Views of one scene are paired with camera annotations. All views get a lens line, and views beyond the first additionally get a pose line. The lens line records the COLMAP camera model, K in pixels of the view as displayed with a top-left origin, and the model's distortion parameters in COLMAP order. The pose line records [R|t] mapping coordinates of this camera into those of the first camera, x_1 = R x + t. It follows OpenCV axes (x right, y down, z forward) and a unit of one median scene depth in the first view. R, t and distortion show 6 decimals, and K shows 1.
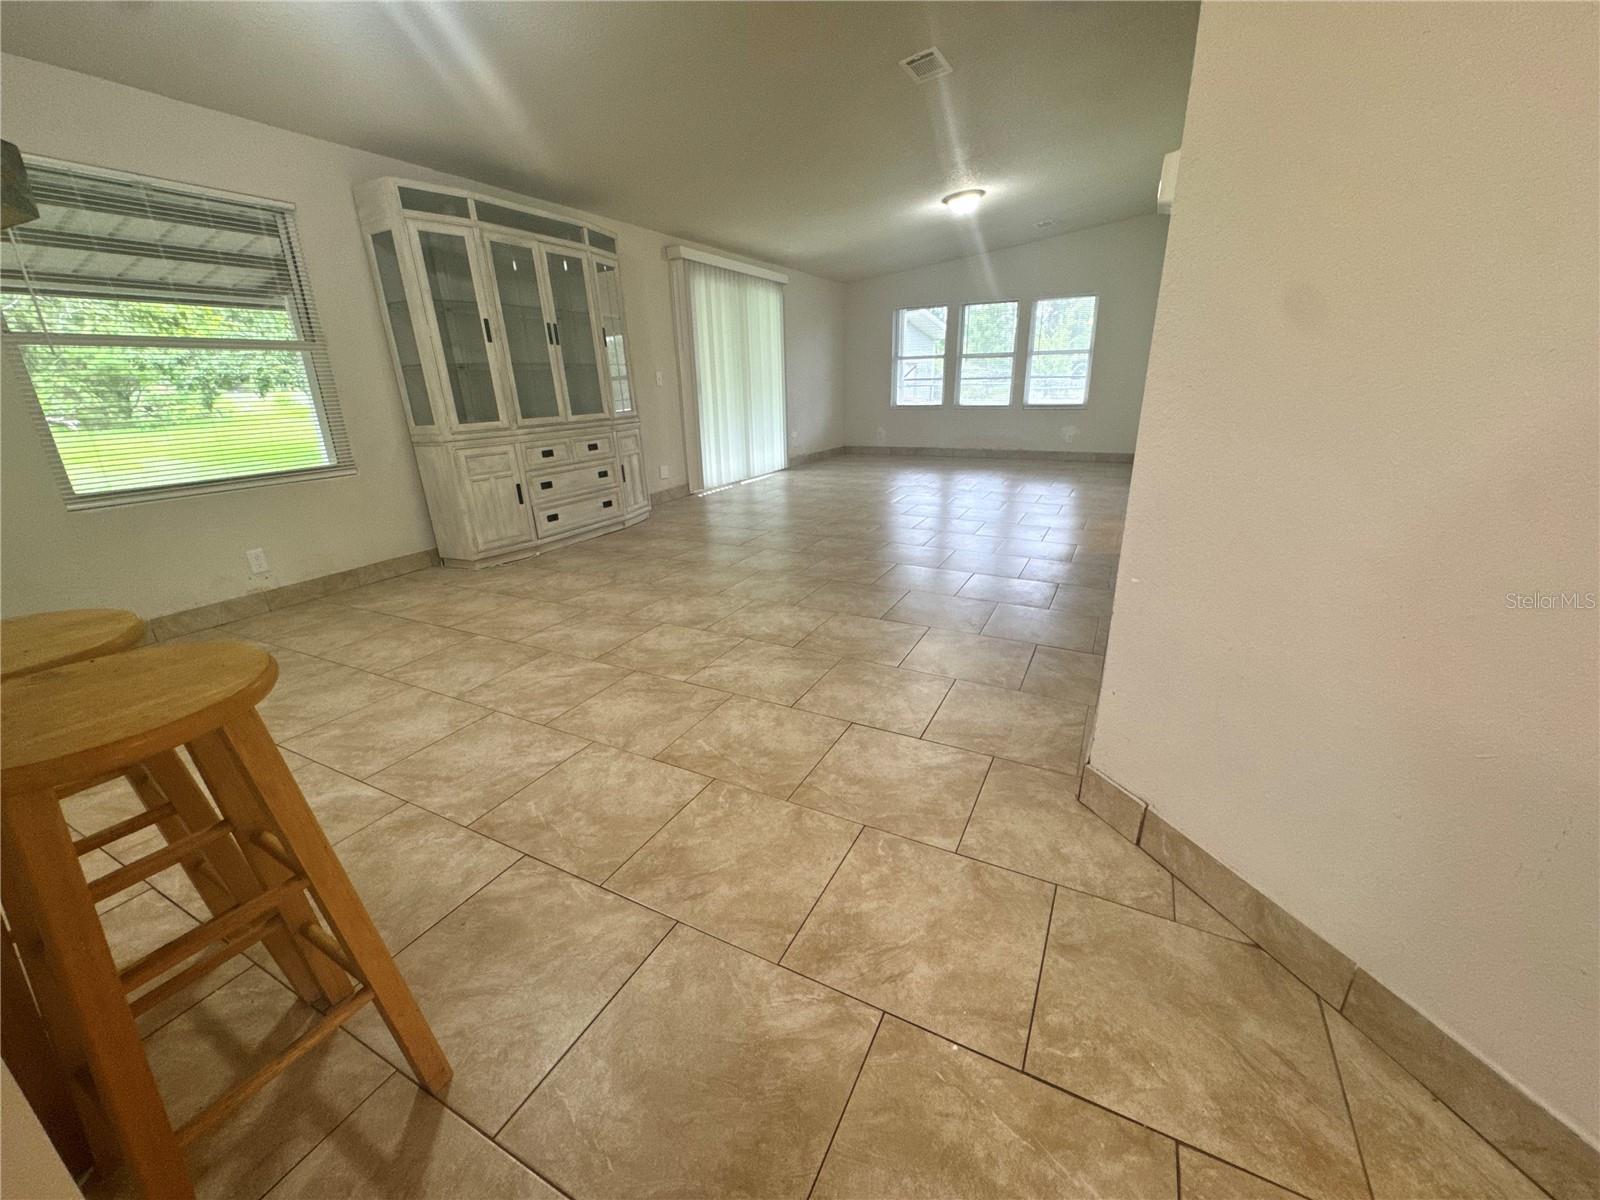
lens RADIAL K [[639.6, 0, 800.0], [0, 639.6, 600.0], [0, 0, 1]] dist [-0.003670, 0.000061]
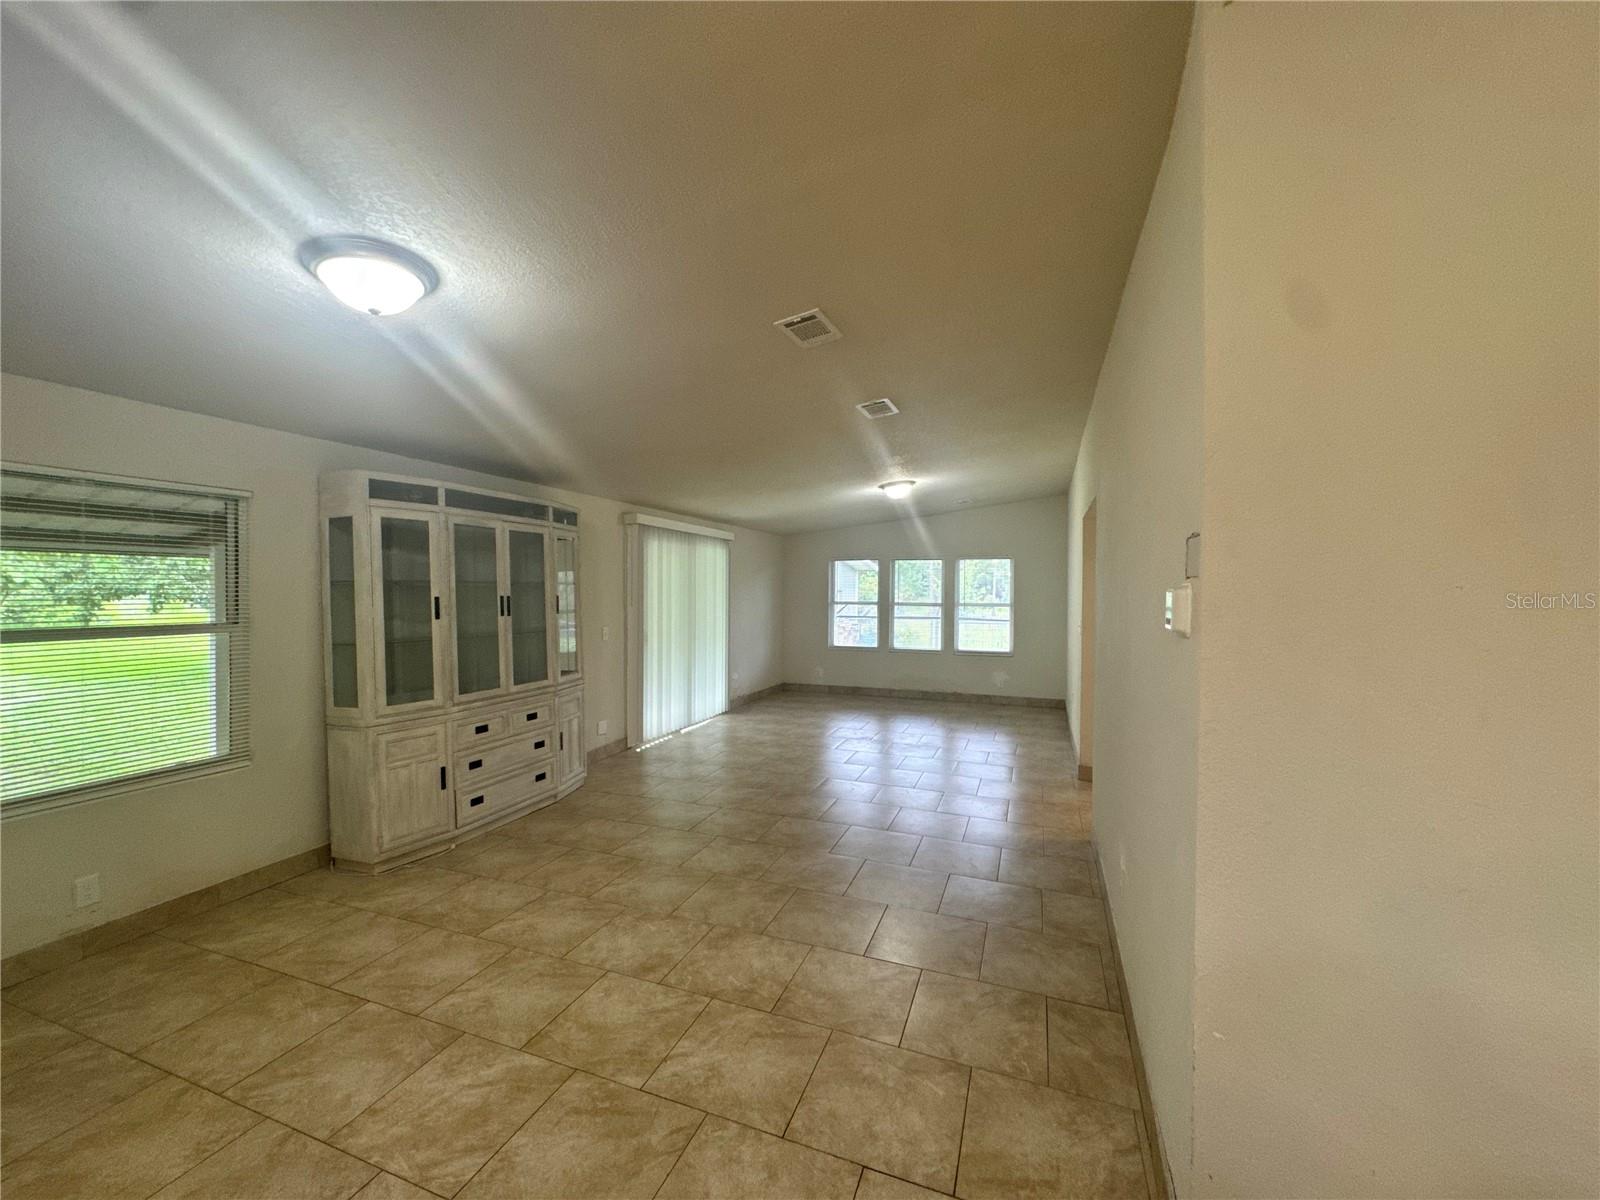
lens RADIAL K [[639.6, 0, 800.0], [0, 639.6, 600.0], [0, 0, 1]] dist [-0.003670, 0.000061]
pose [[0.992877, 0.026240, 0.116218, -0.057805], [0.011570, 0.949602, -0.313244, -0.123039], [-0.118580, 0.312357, 0.942535, 0.026707]]
